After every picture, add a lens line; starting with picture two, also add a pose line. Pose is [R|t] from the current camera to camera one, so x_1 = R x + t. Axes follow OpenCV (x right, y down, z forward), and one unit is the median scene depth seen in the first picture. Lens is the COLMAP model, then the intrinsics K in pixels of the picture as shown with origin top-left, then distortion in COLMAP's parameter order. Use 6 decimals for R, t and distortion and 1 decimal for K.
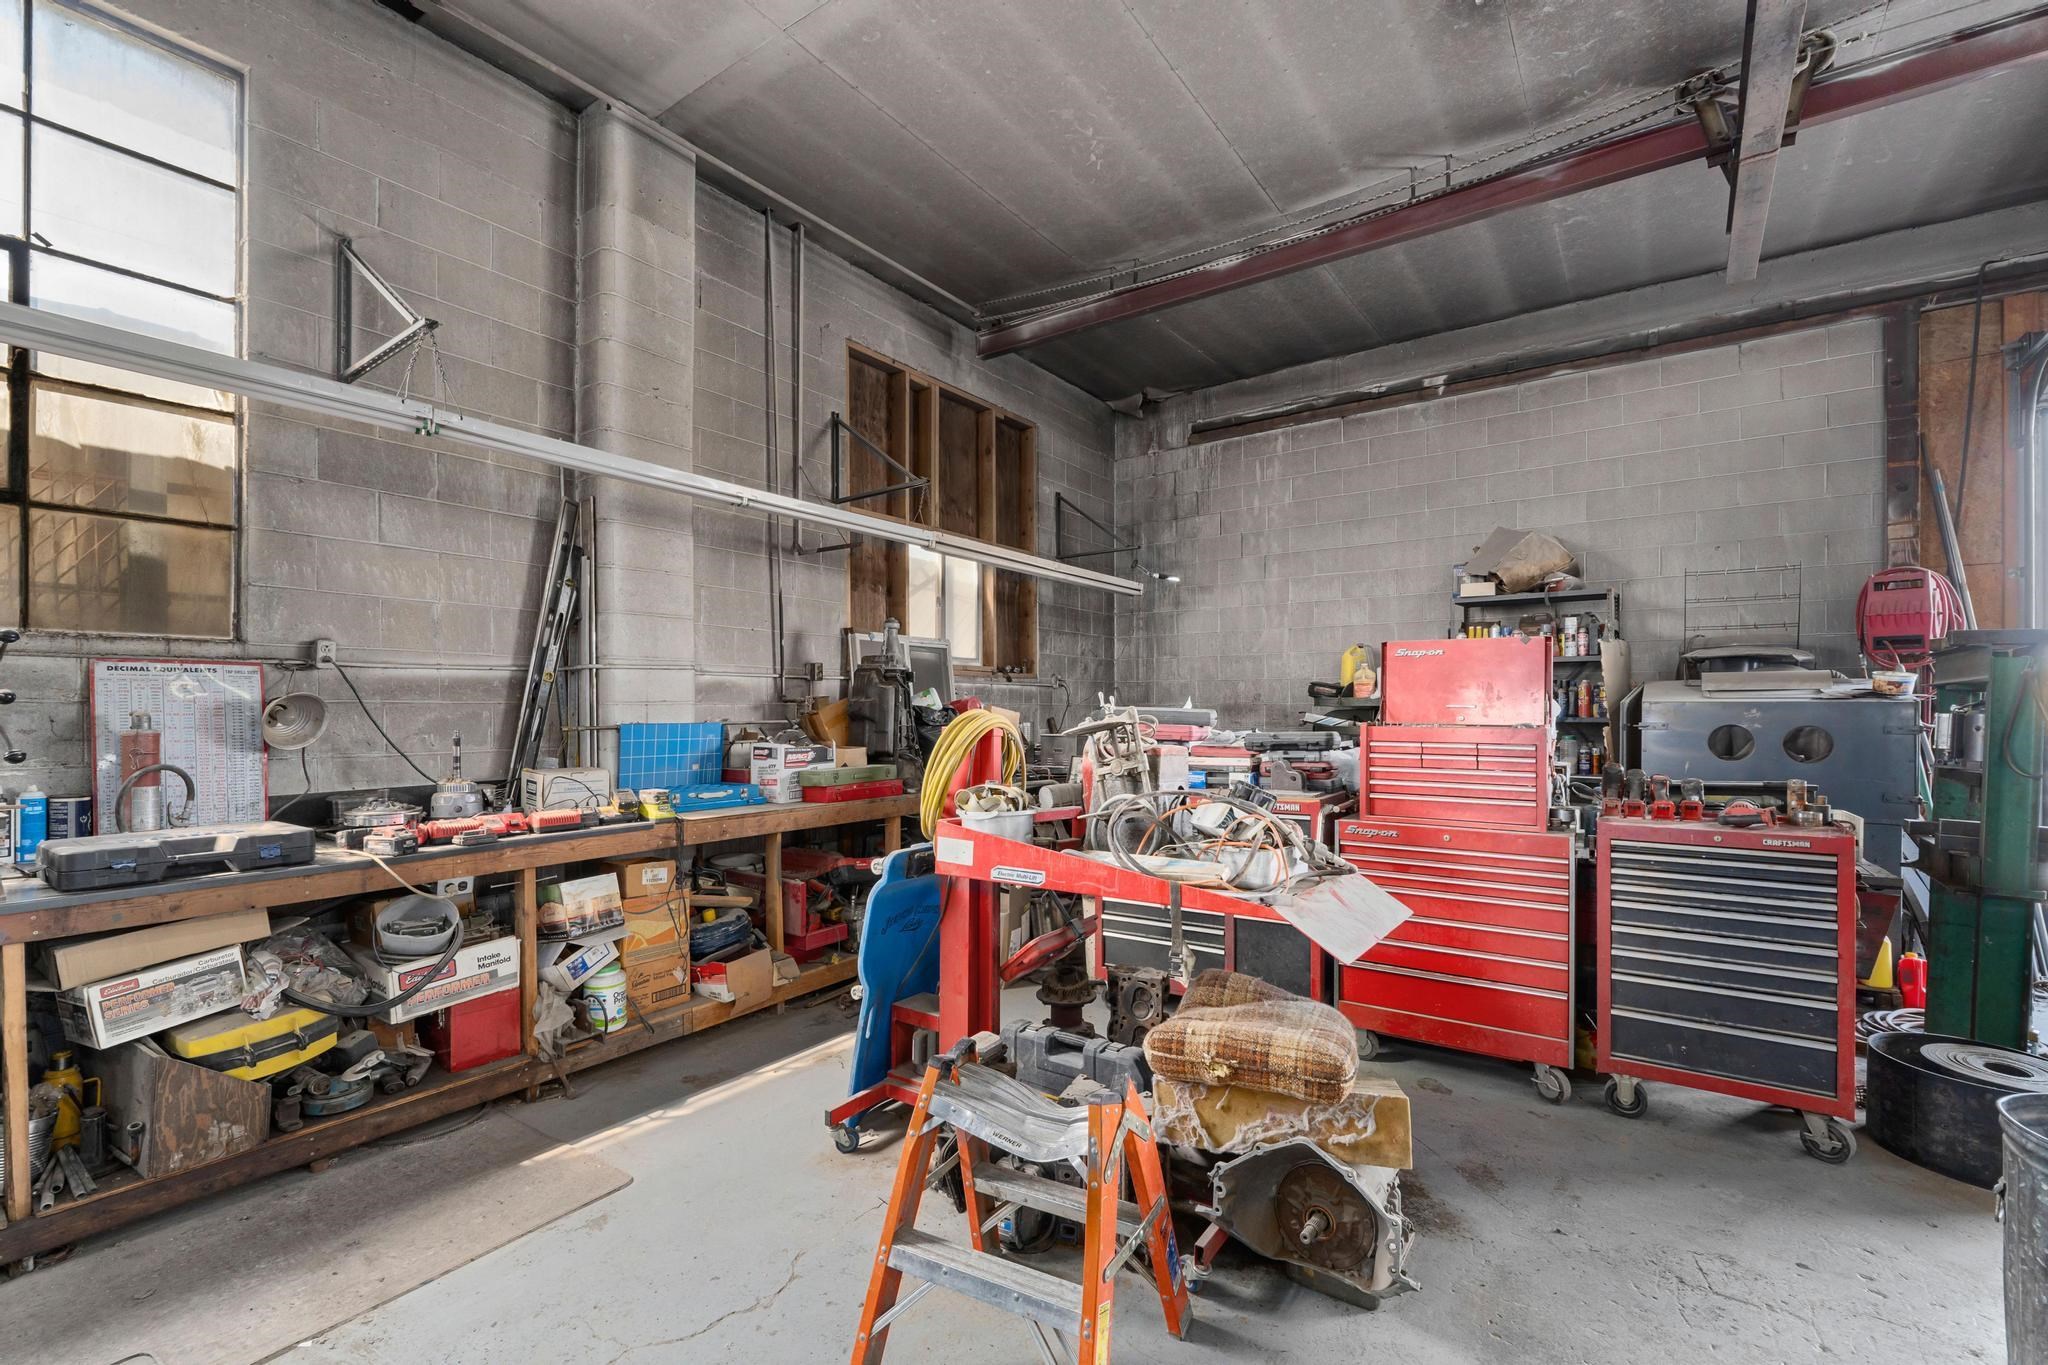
lens RADIAL K [[882.0, 0, 1030.5], [0, 882.0, 700.0], [0, 0, 1]] dist [-0.007092, 0.000013]
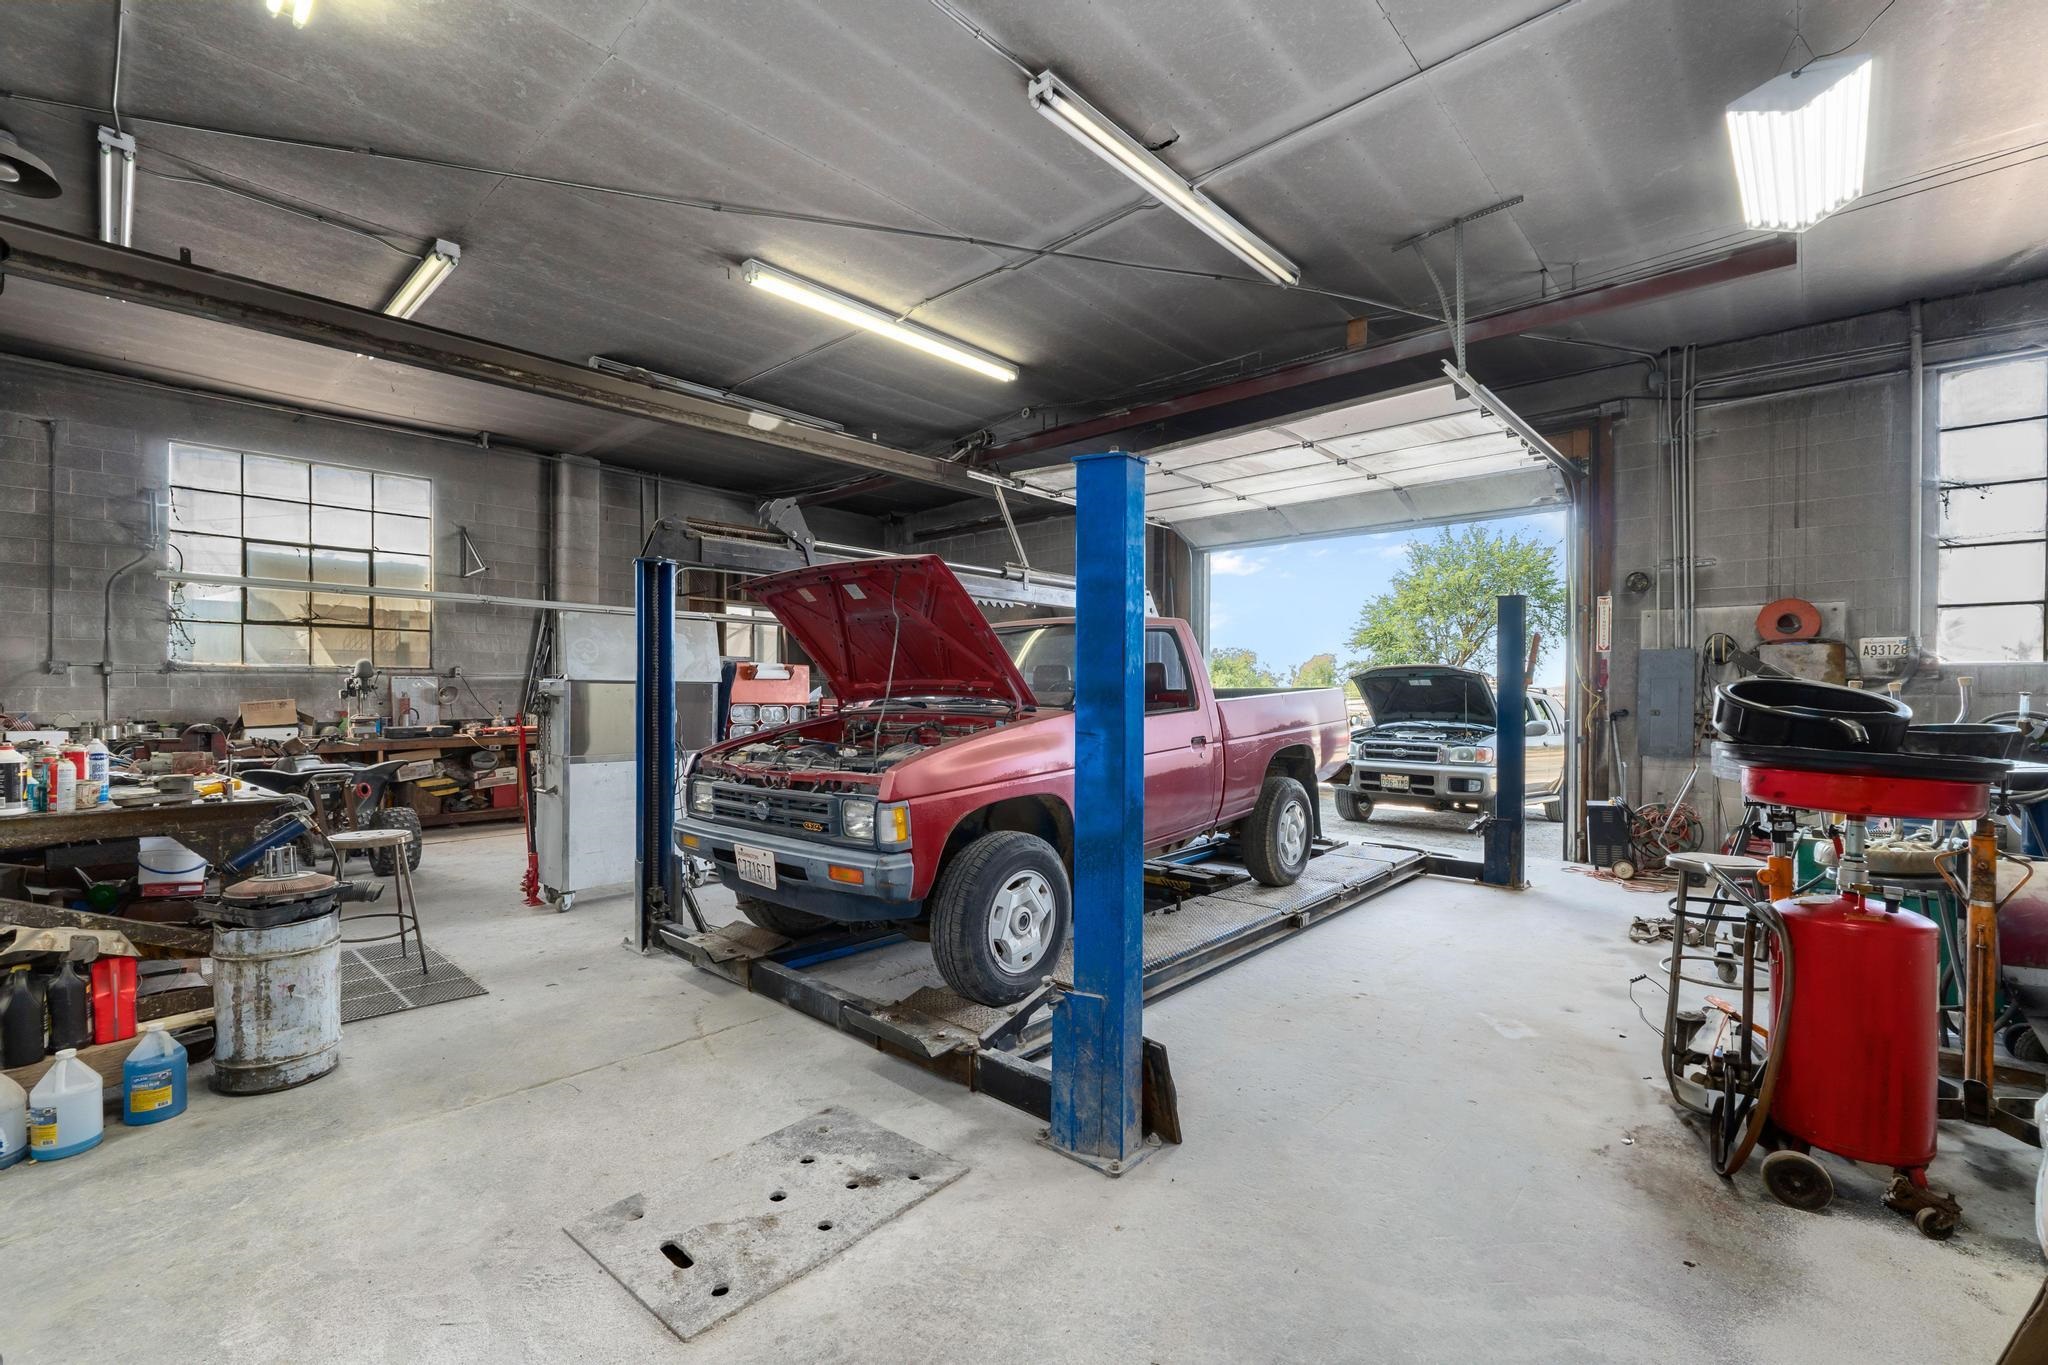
lens RADIAL K [[882.0, 0, 1032.1], [0, 882.0, 691.7], [0, 0, 1]] dist [-0.007092, 0.000013]
pose [[0.992556, 0.003698, -0.121733, 1.278580], [-0.002826, 0.999969, 0.007333, -0.012247], [0.121756, -0.006935, 0.992536, -1.475356]]
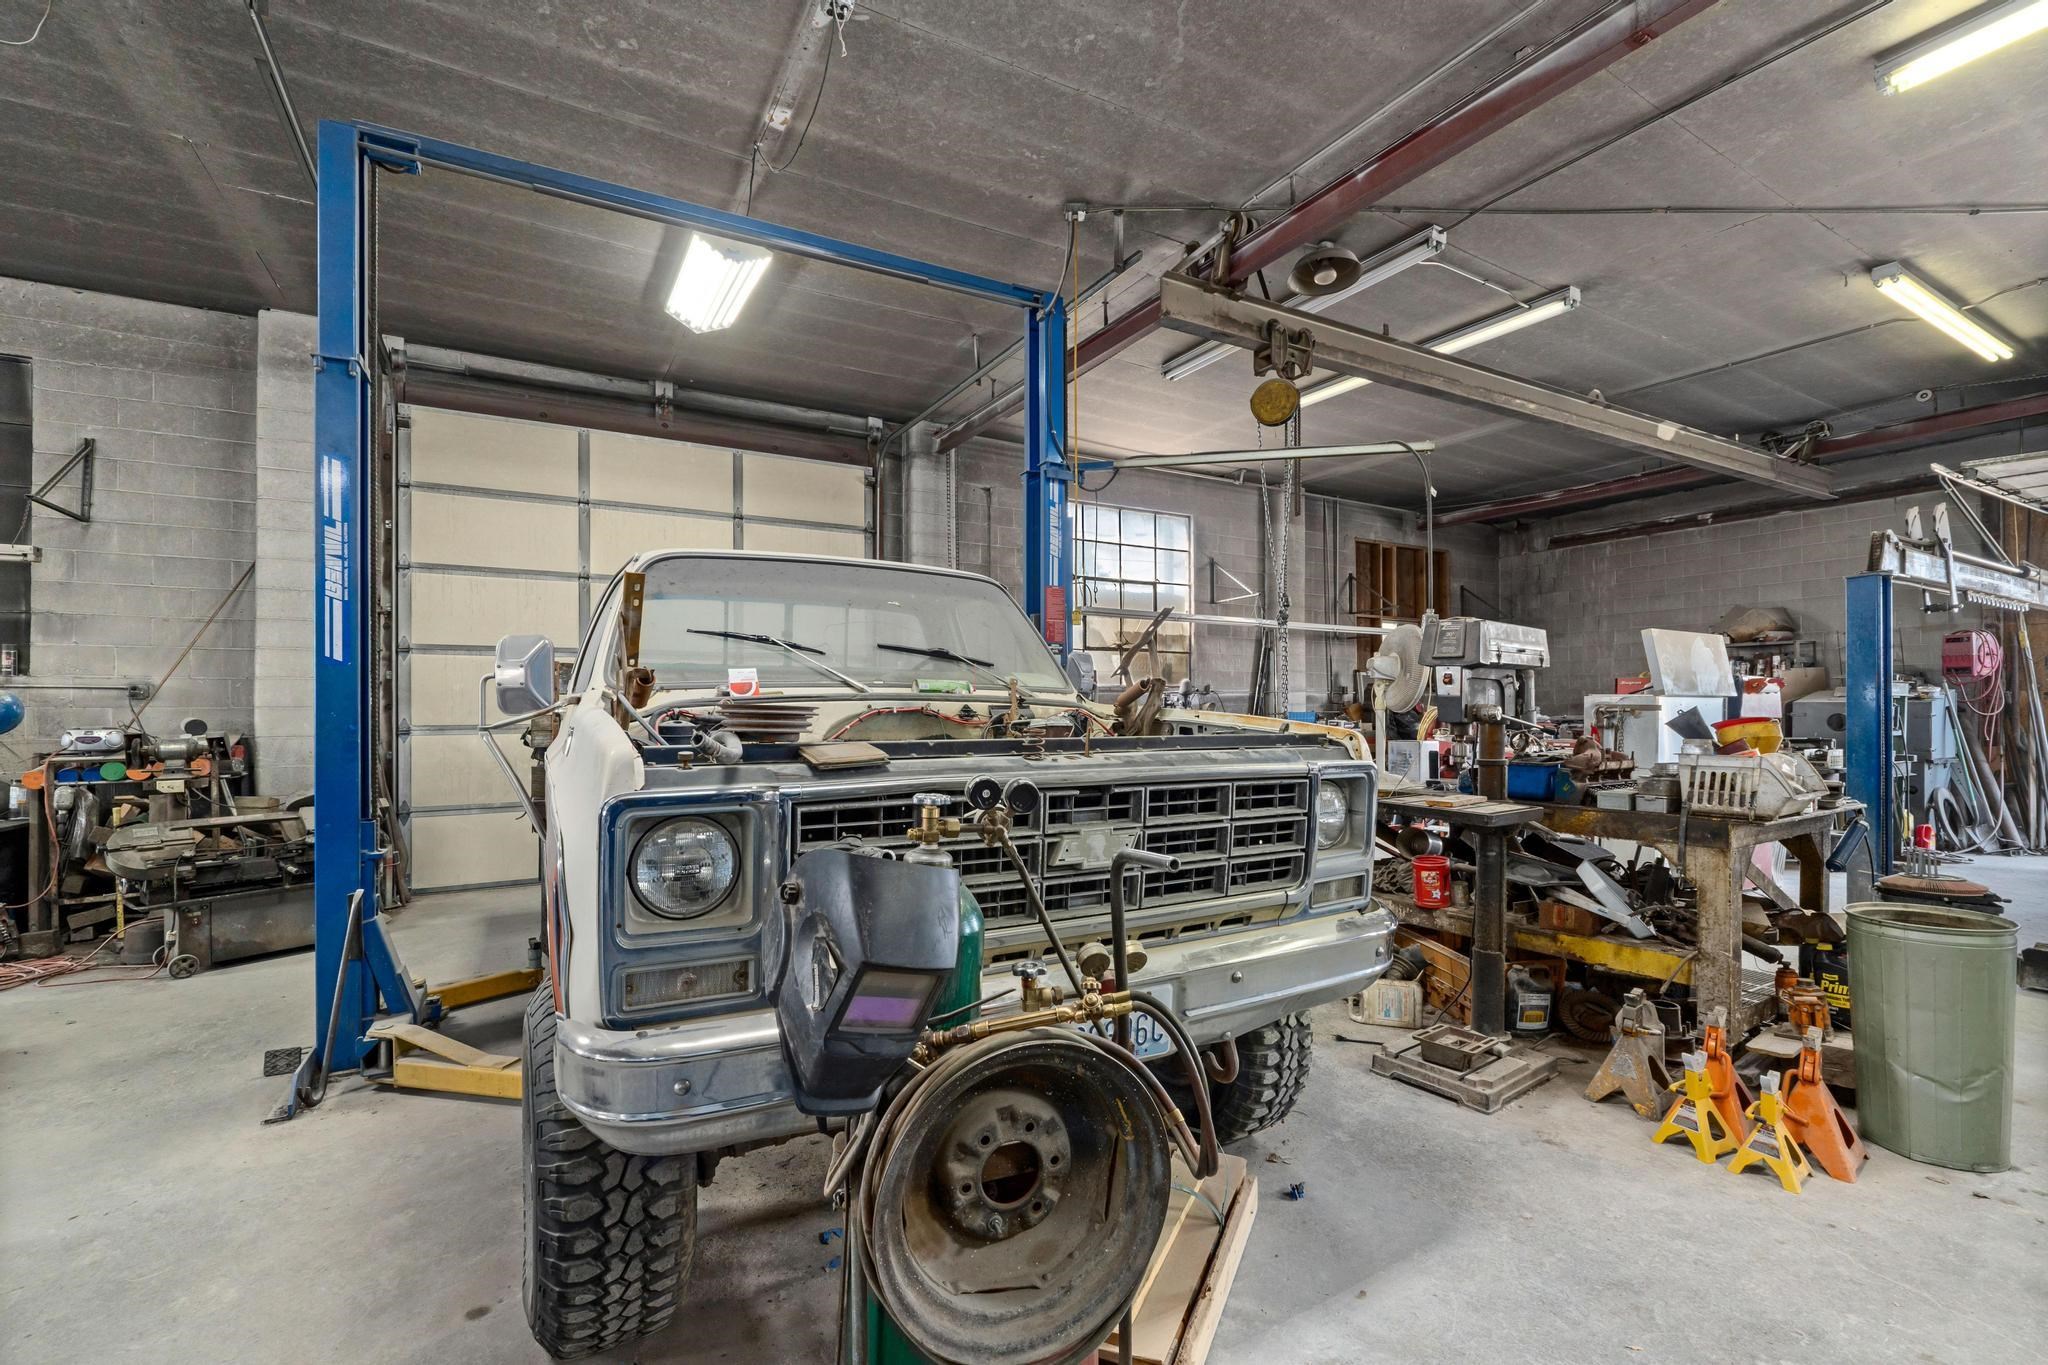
lens RADIAL K [[882.0, 0, 1014.1], [0, 882.0, 696.8], [0, 0, 1]] dist [-0.007092, 0.000013]
pose [[0.905627, -0.005548, -0.424039, -0.070009], [0.006204, 0.999981, 0.000166, -0.027590], [0.424030, -0.002781, 0.905644, -1.954696]]
